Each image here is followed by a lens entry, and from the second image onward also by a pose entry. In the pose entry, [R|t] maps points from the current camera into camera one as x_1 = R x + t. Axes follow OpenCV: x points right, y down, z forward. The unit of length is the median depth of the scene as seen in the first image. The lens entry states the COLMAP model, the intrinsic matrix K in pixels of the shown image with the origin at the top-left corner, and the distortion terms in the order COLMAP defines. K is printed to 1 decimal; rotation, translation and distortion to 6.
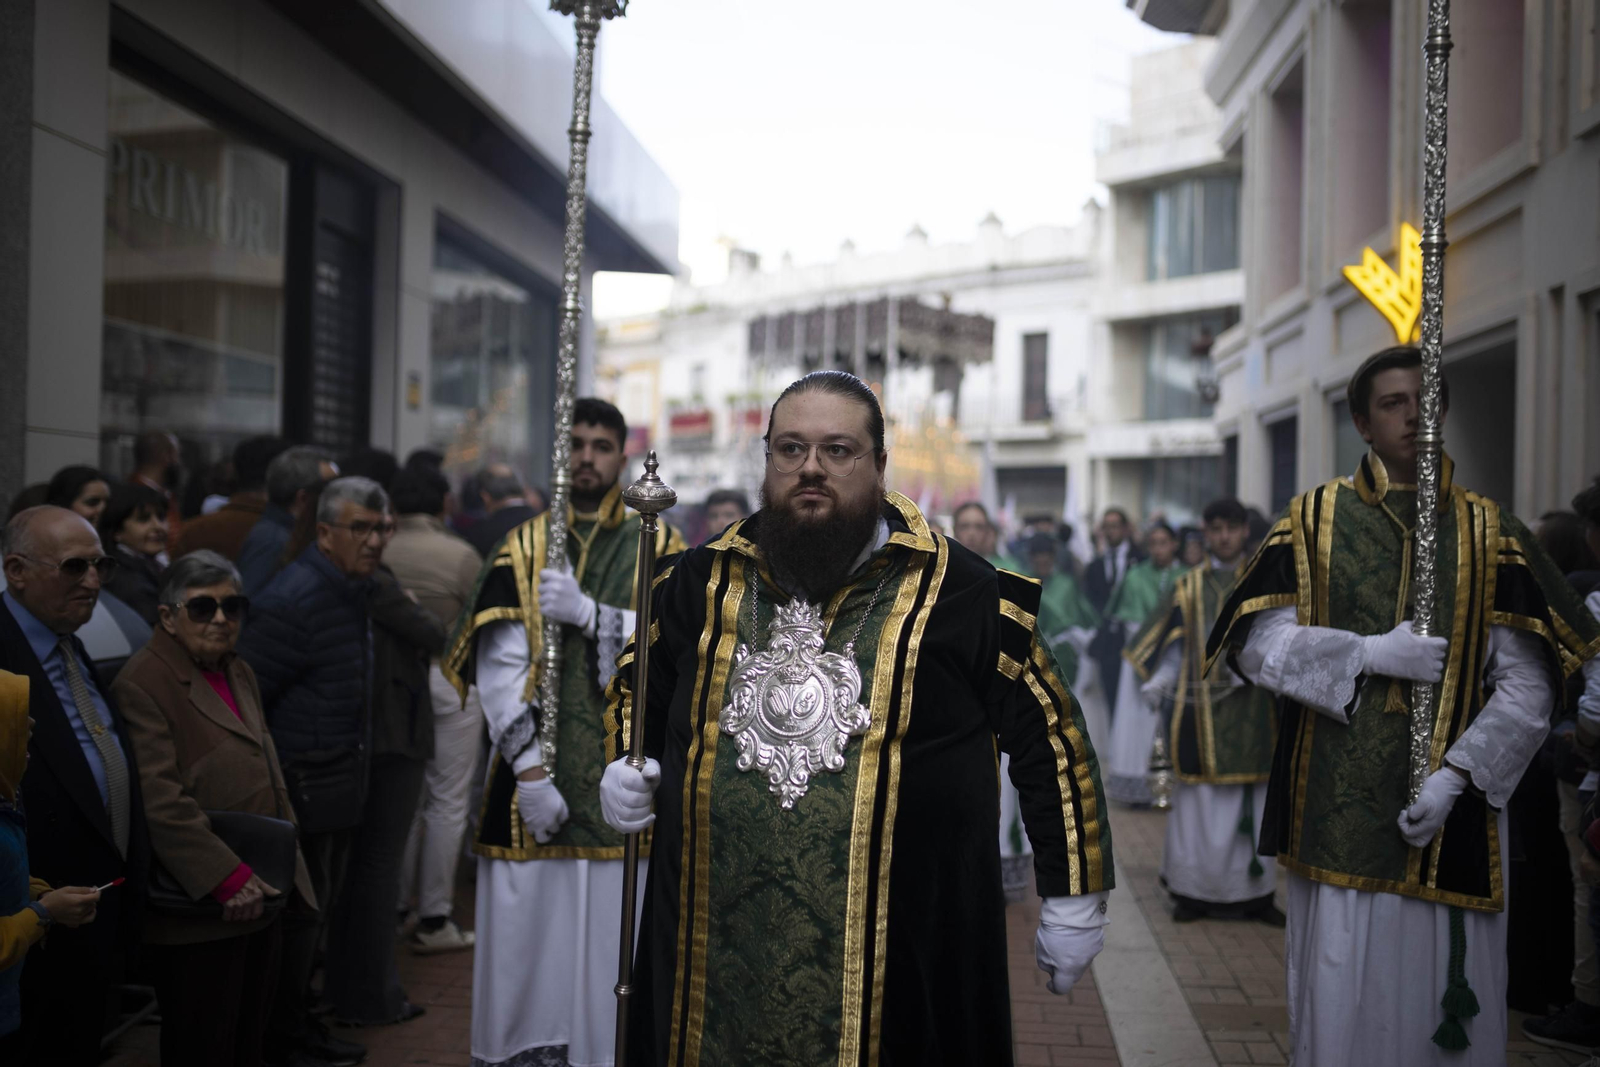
lens RADIAL K [[1549.9, 0, 770.1], [0, 1549.9, 470.4], [0, 0, 1]] dist [-0.007512, 0.004492]
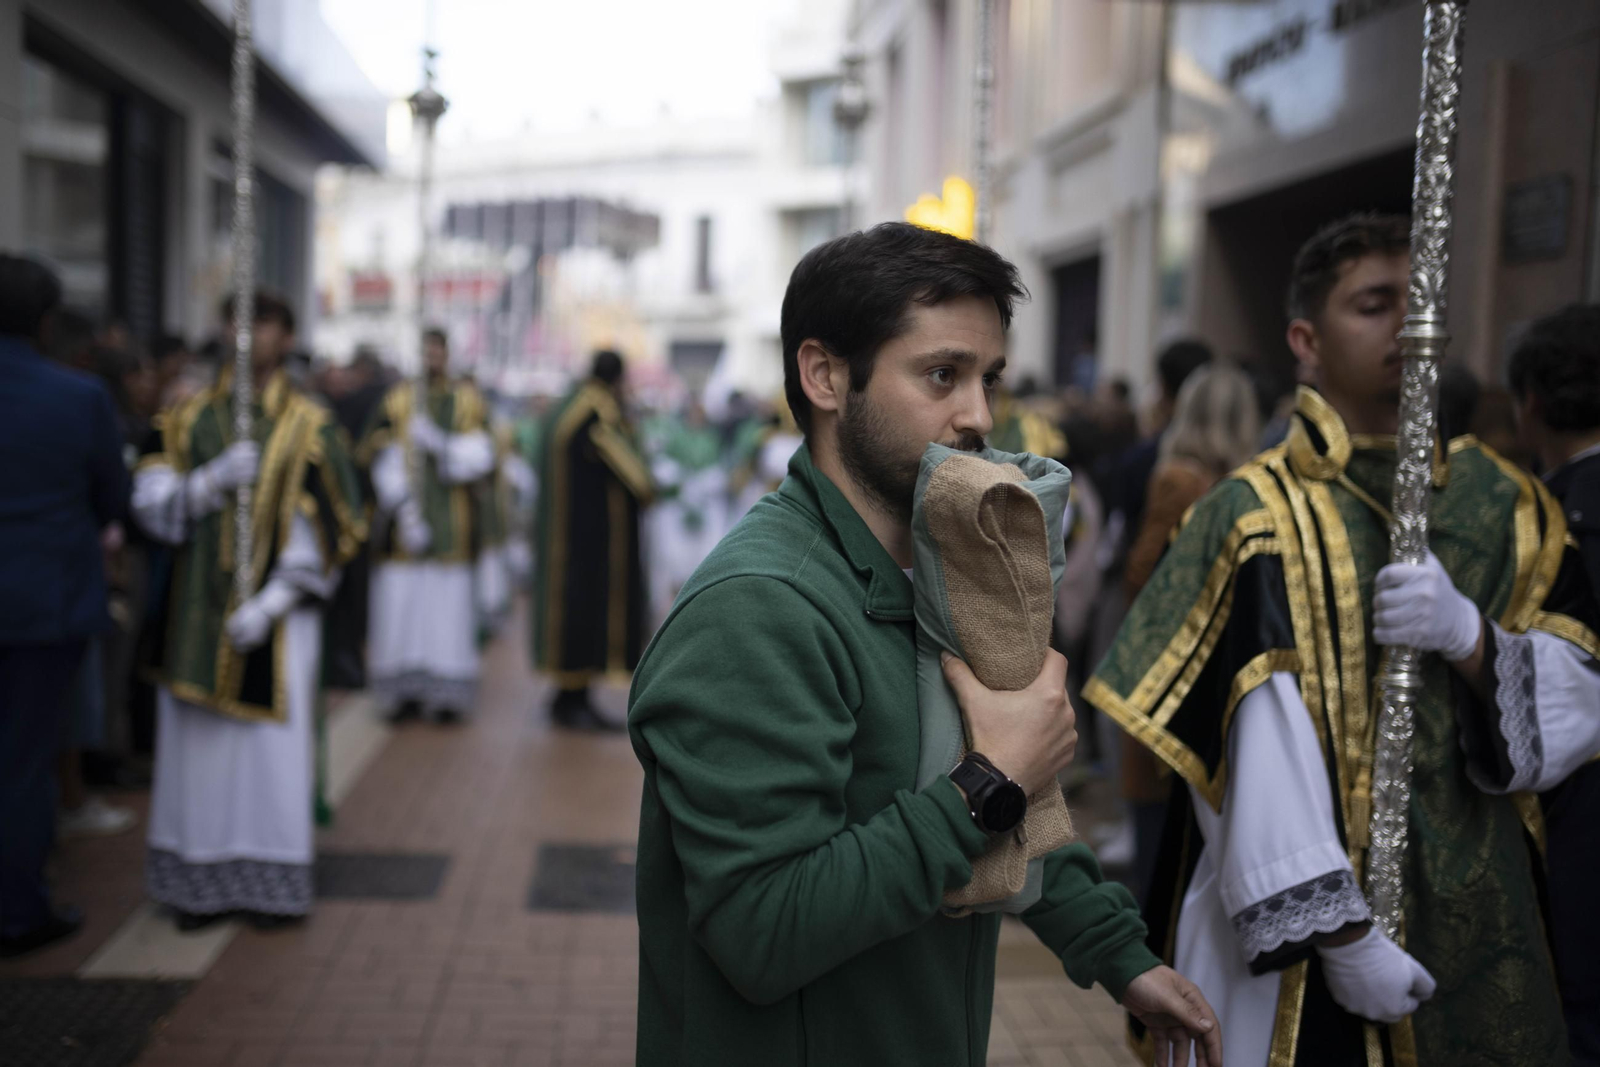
lens RADIAL K [[1549.9, 0, 770.1], [0, 1549.9, 470.4], [0, 0, 1]] dist [-0.007512, 0.004492]
pose [[0.977998, 0.002807, 0.208597, -0.011759], [-0.020781, 0.996247, 0.084026, -0.004094], [-0.207578, -0.086512, 0.974385, -0.099708]]
